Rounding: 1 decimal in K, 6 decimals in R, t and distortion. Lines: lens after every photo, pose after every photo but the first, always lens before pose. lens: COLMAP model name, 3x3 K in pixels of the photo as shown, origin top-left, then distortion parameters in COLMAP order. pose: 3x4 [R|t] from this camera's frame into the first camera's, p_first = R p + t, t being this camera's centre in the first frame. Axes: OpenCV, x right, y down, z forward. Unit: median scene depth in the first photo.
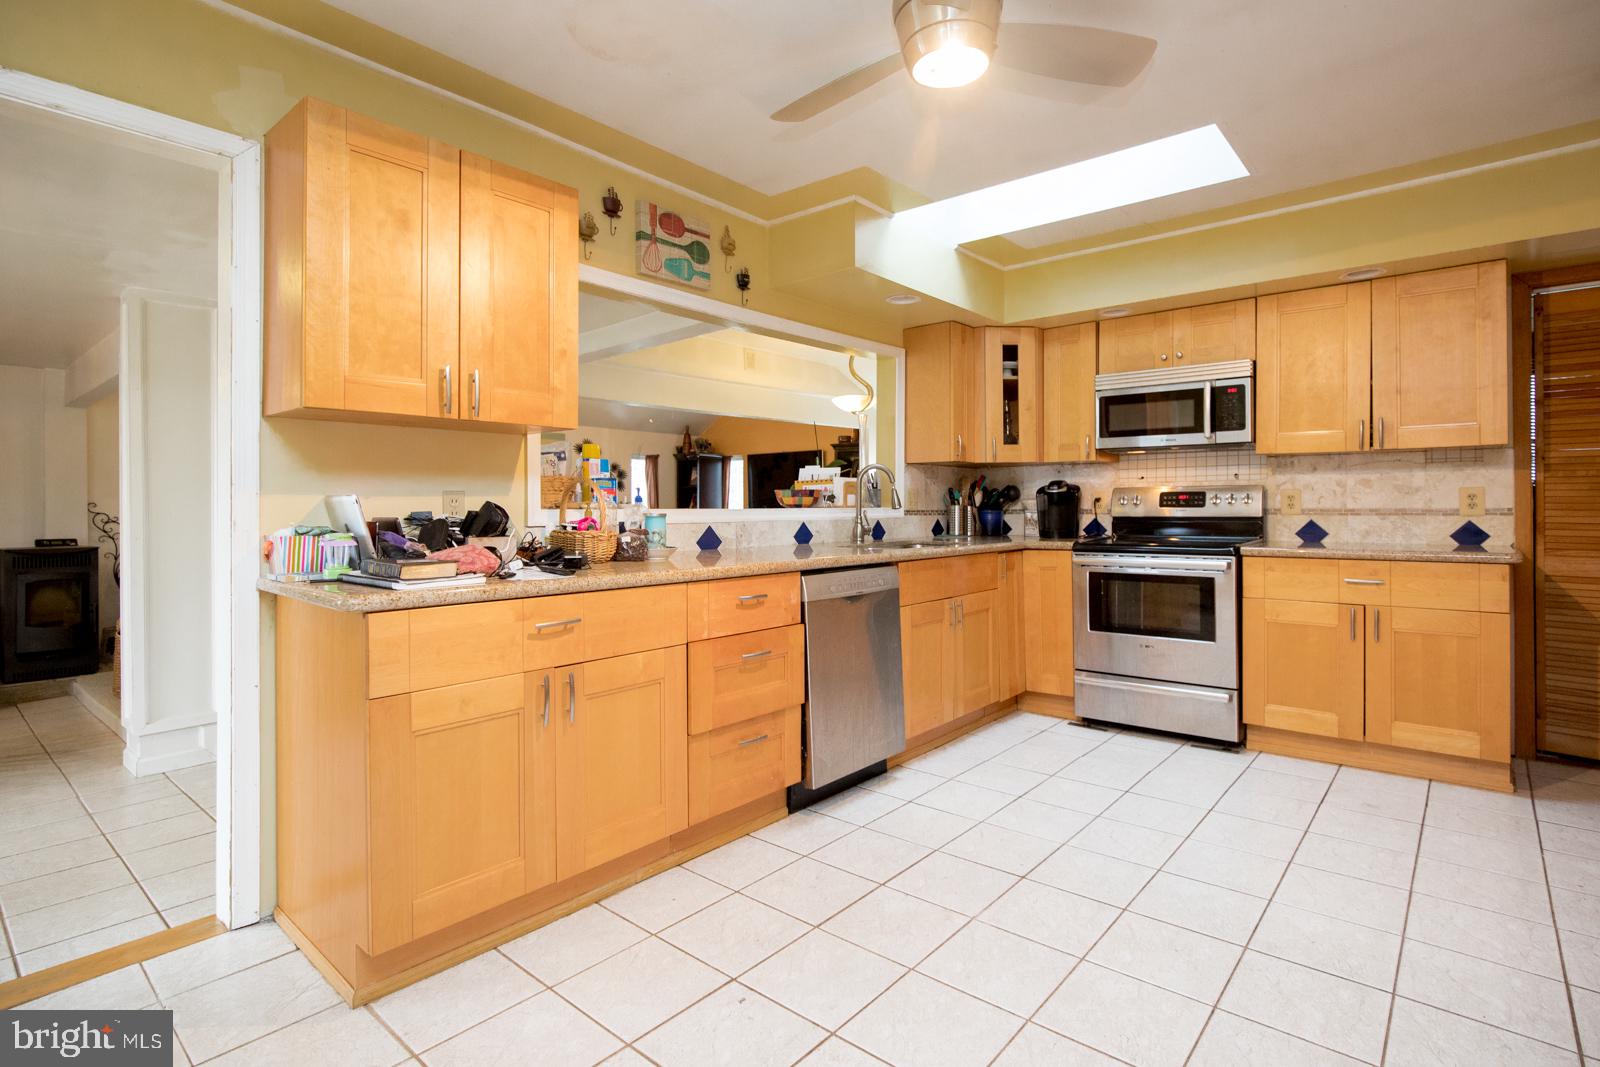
lens RADIAL K [[799.0, 0, 911.3], [0, 799.0, 505.5], [0, 0, 1]] dist [-0.000145, 0.001144]
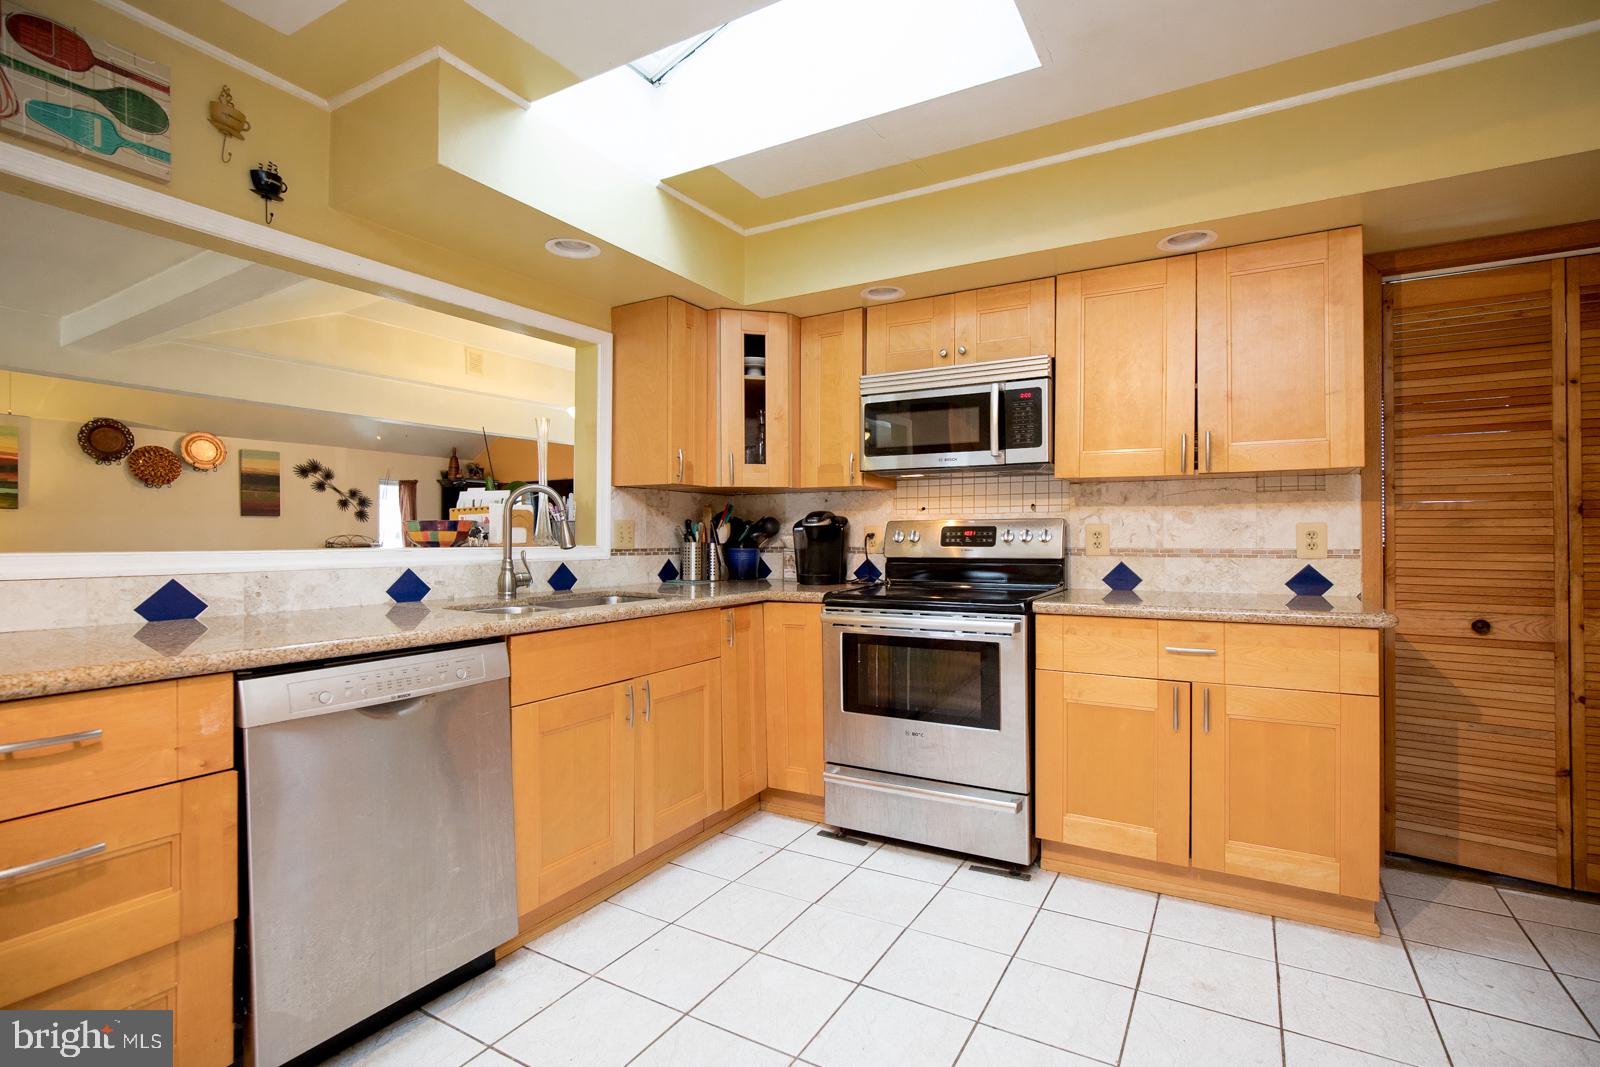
lens RADIAL K [[721.4, 0, 885.4], [0, 721.4, 534.3], [0, 0, 1]] dist [0.001241, 0.000028]
pose [[0.987815, 0.003682, 0.155587, 0.160095], [-0.003160, 0.999989, -0.003604, -0.007124], [-0.155598, 0.003068, 0.987816, 0.334354]]
